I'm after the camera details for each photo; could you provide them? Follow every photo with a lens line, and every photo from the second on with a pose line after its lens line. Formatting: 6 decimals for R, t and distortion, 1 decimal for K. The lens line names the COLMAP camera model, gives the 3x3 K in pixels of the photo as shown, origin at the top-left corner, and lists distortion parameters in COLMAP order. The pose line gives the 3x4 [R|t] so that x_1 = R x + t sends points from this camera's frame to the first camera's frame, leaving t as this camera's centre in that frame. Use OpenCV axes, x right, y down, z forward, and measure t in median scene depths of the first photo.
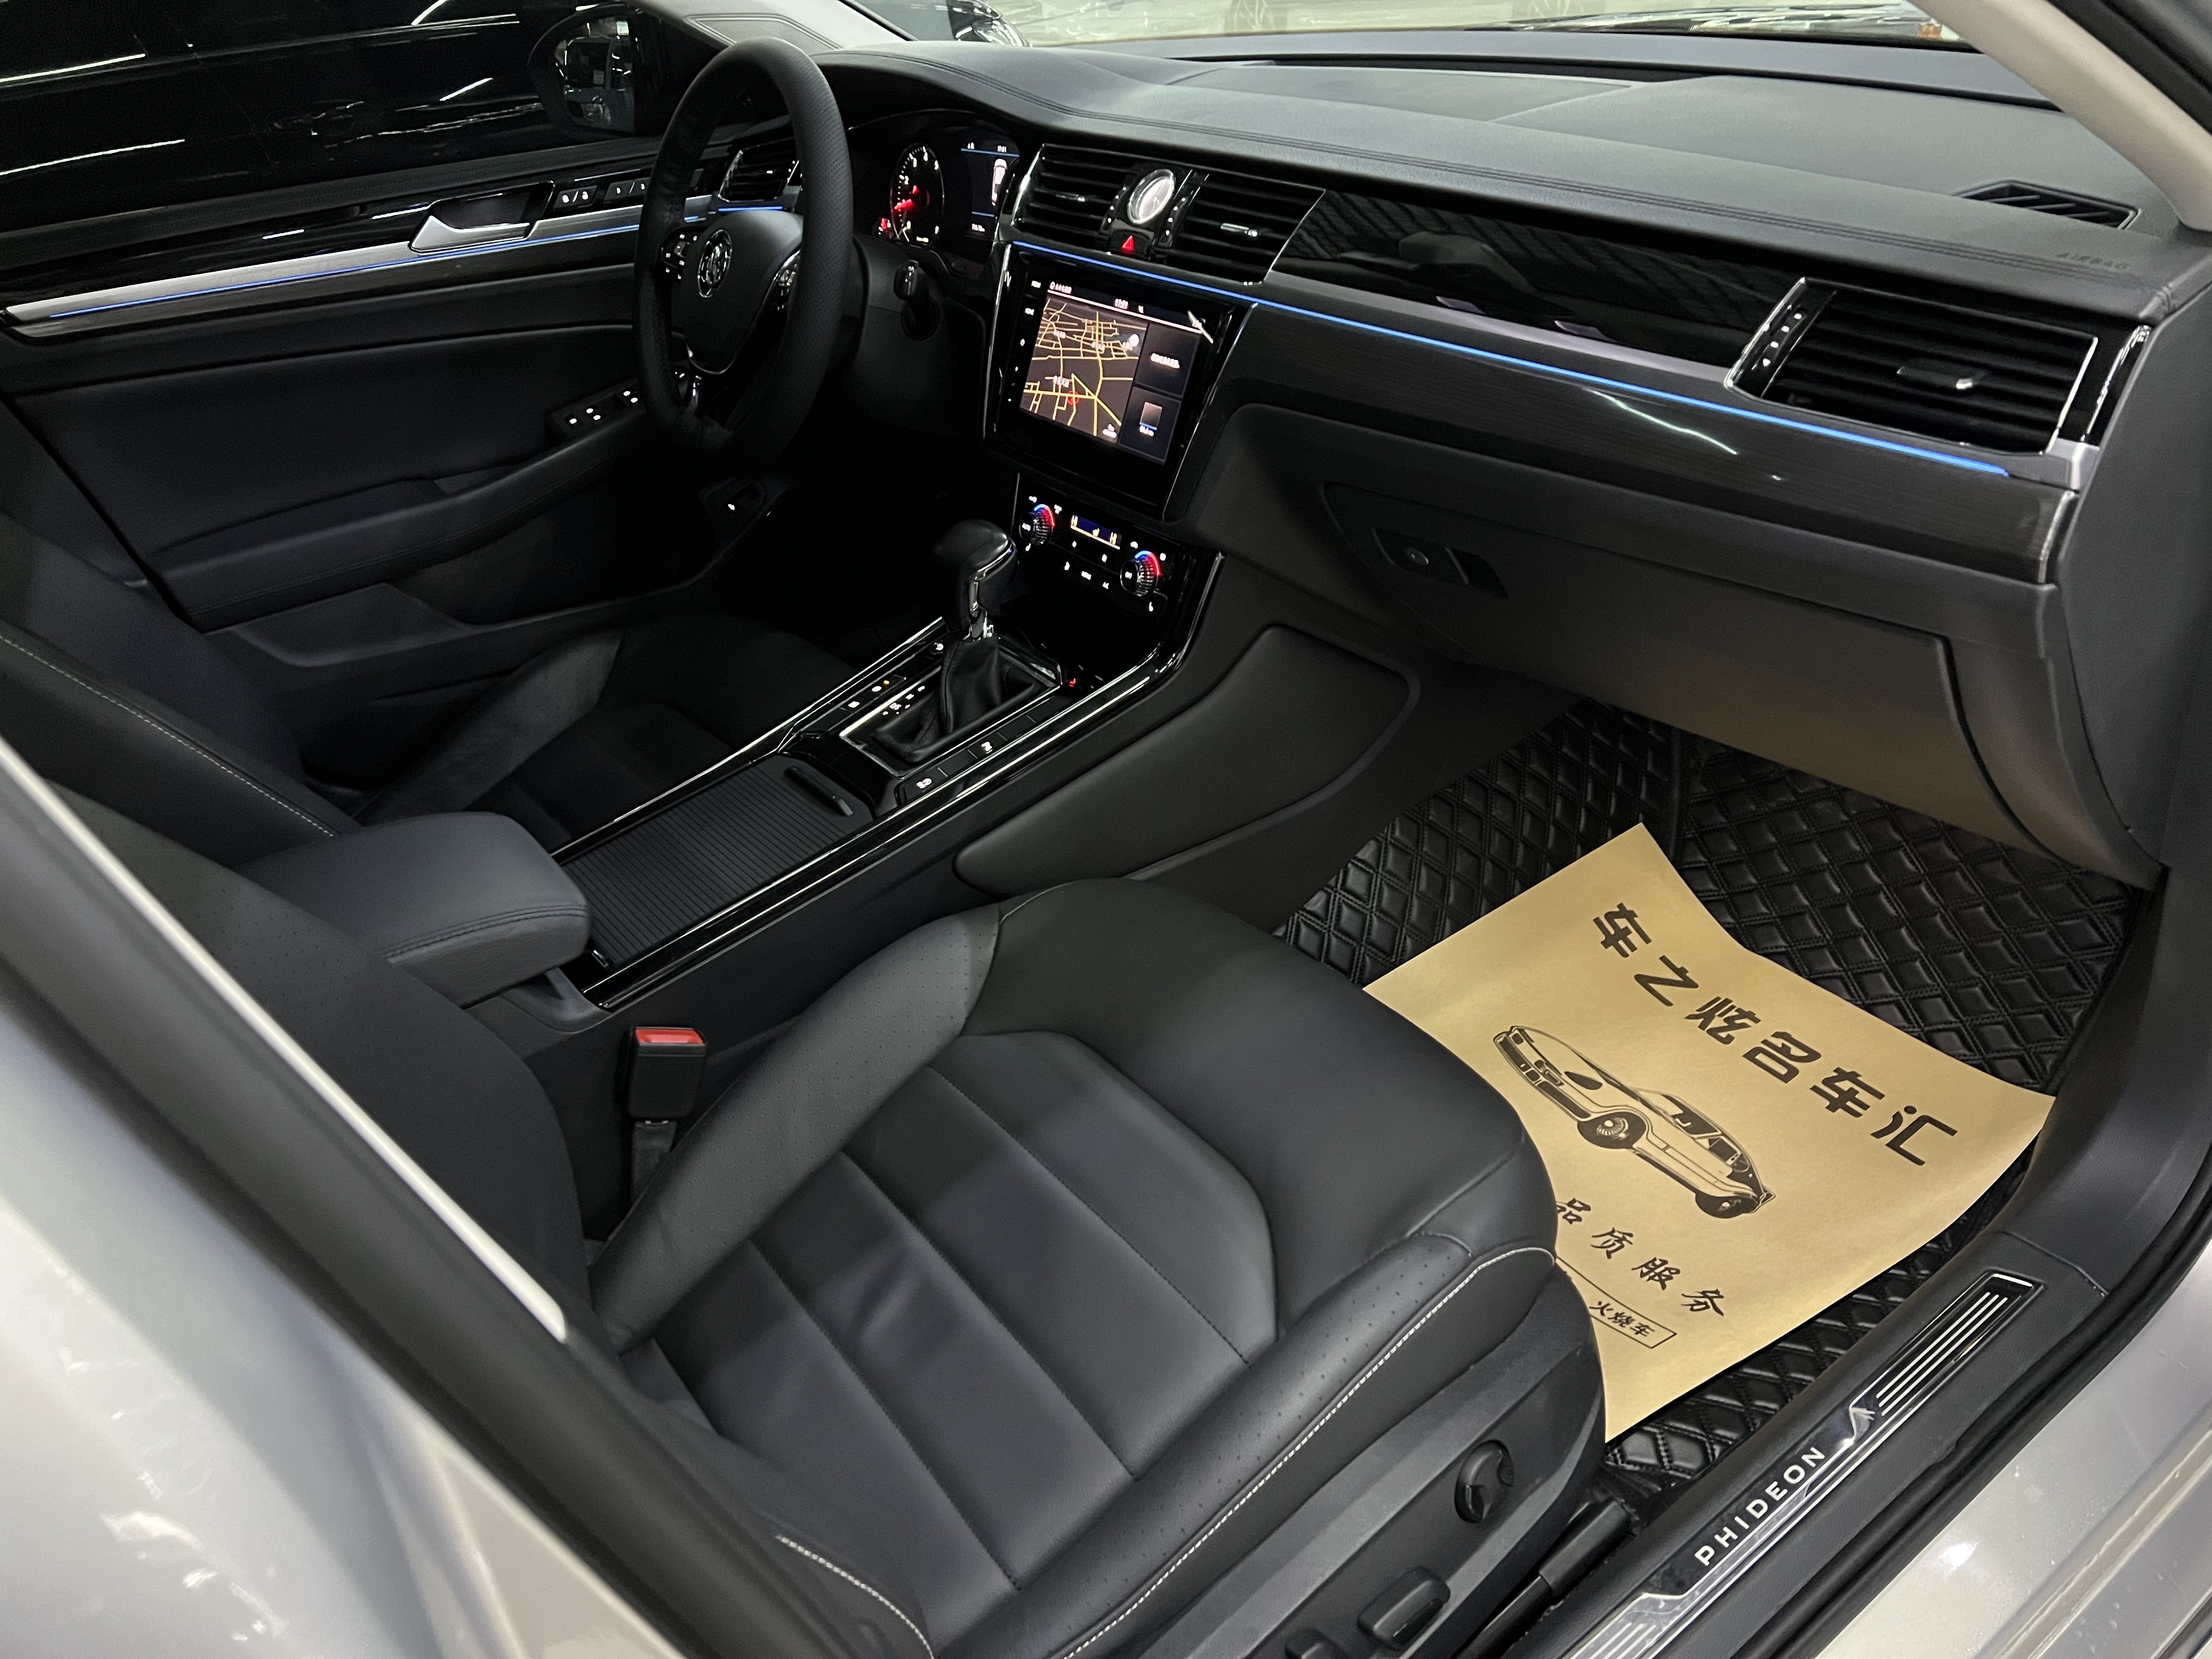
lens RADIAL K [[1684.9, 0, 1115.3], [0, 1684.9, 815.3], [0, 0, 1]] dist [0.041273, -0.051287]
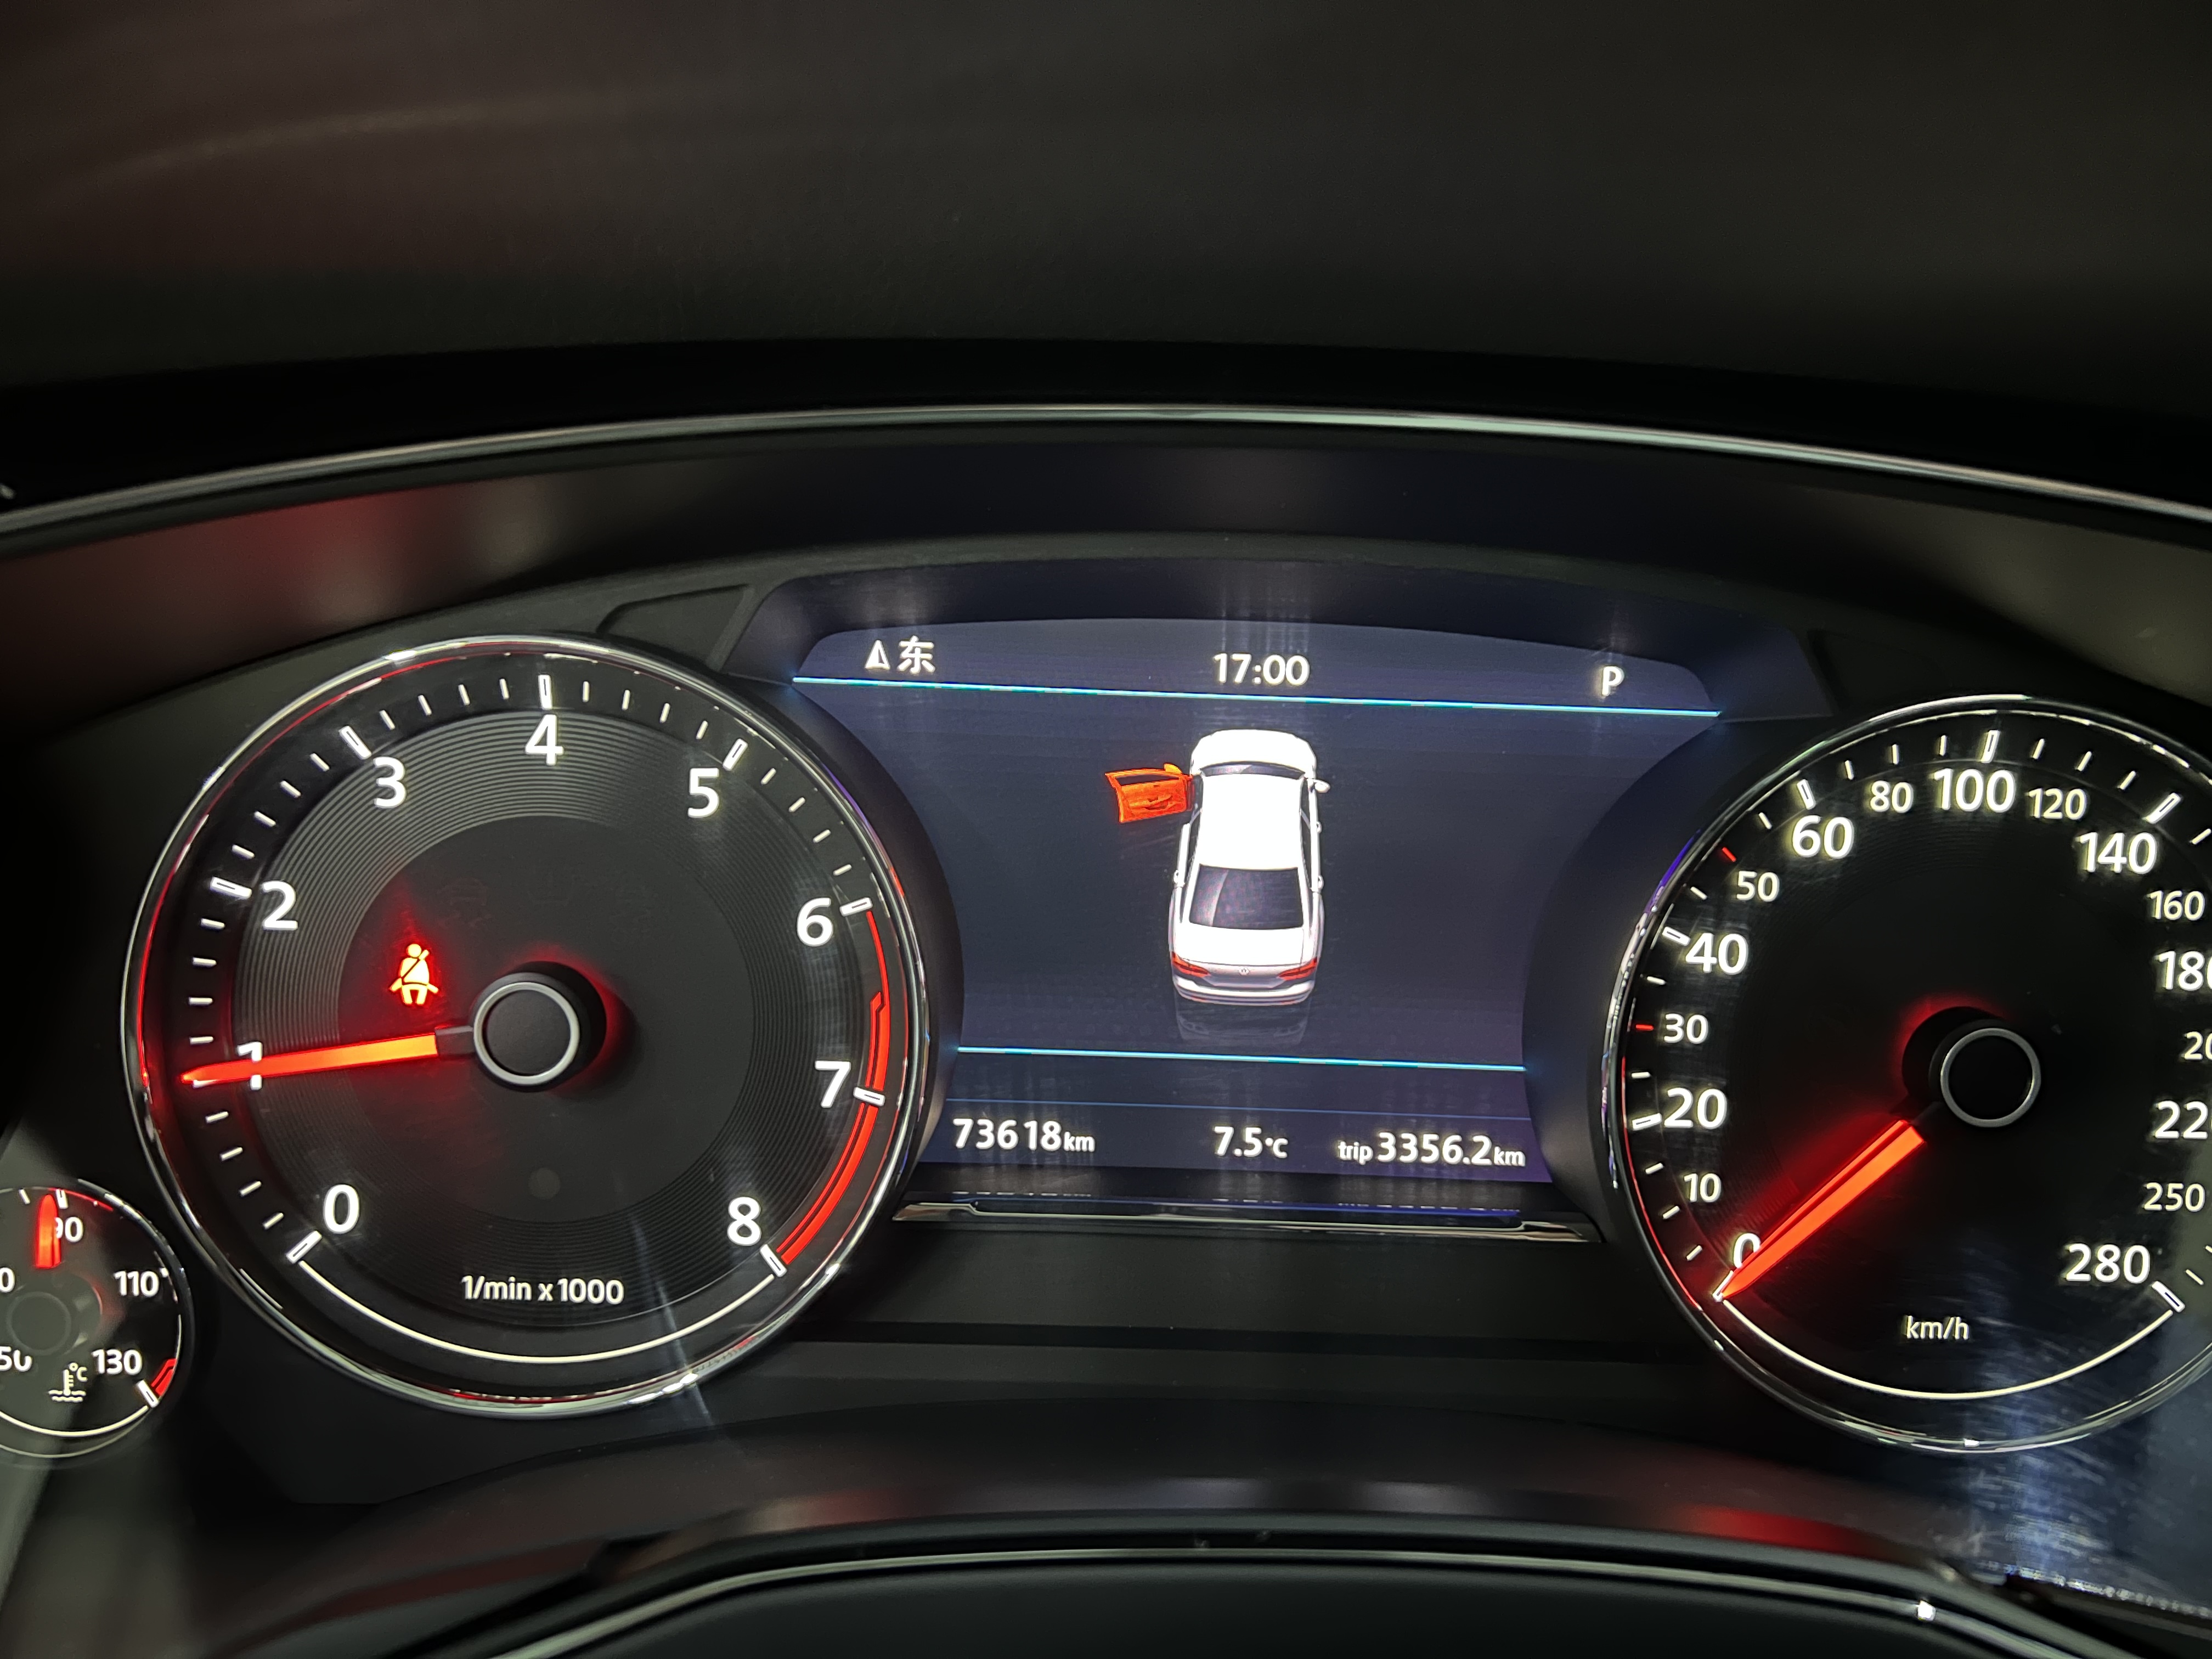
lens RADIAL K [[1782.5, 0, 1099.7], [0, 1782.5, 786.9], [0, 0, 1]] dist [-0.013936, -0.012204]
pose [[0.566917, -0.100004, 0.817682, -0.259409], [0.313267, 0.944202, -0.101717, -0.445960], [-0.761885, 0.313818, 0.566612, 1.106461]]
